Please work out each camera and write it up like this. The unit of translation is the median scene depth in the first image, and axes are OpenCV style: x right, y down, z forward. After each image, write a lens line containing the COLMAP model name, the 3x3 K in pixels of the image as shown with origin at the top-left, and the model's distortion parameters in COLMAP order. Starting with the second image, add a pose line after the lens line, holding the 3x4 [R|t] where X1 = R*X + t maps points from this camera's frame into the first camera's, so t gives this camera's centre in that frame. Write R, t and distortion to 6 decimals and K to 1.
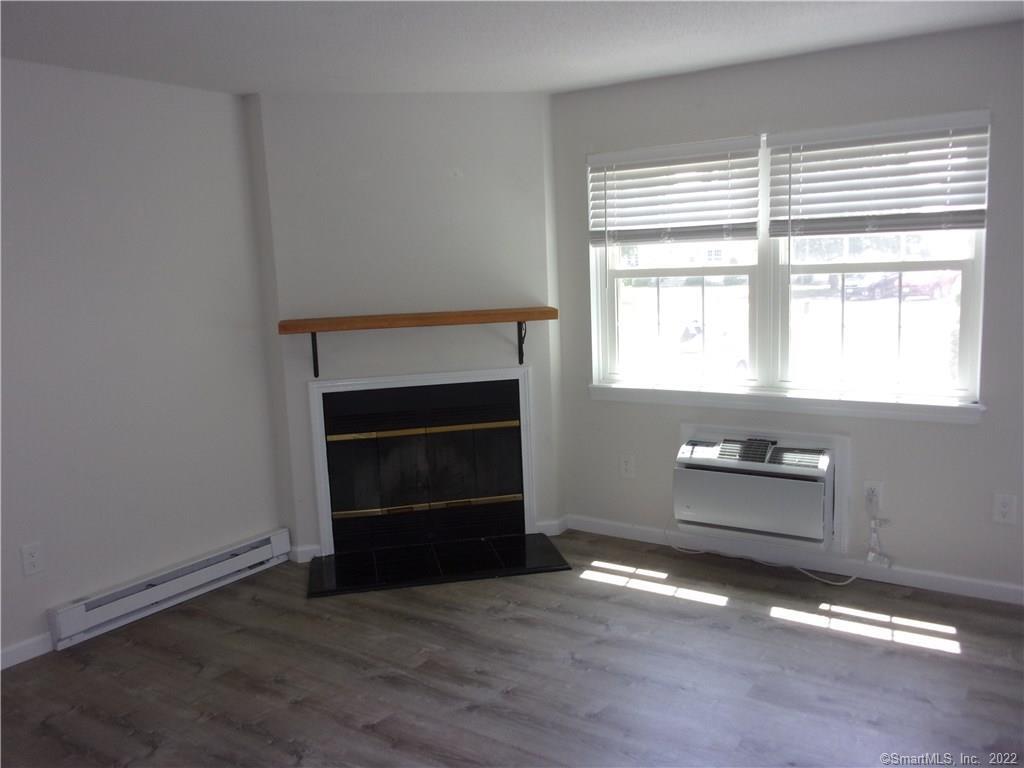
lens RADIAL K [[858.5, 0, 507.3], [0, 858.5, 388.2], [0, 0, 1]] dist [0.006731, -0.006279]
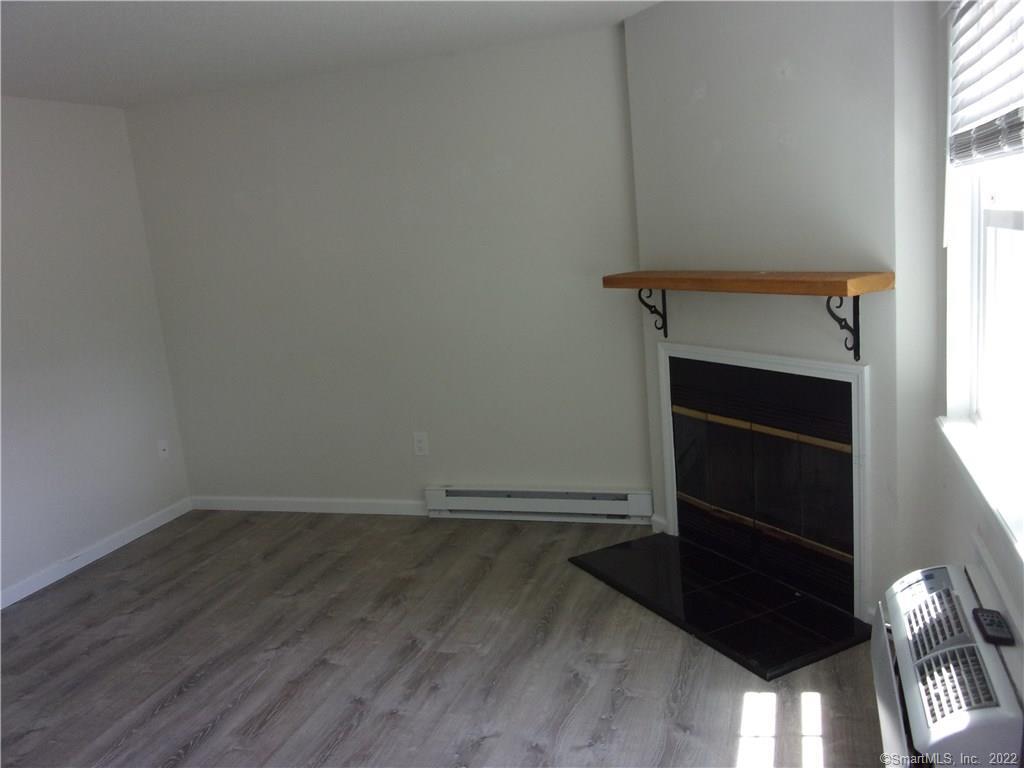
lens RADIAL K [[858.5, 0, 507.3], [0, 858.5, 388.2], [0, 0, 1]] dist [0.006731, -0.006279]
pose [[0.263916, 0.193645, -0.944907, 0.653780], [-0.061075, 0.981029, 0.183989, -0.128808], [0.962610, 0.009153, 0.270736, 0.678837]]
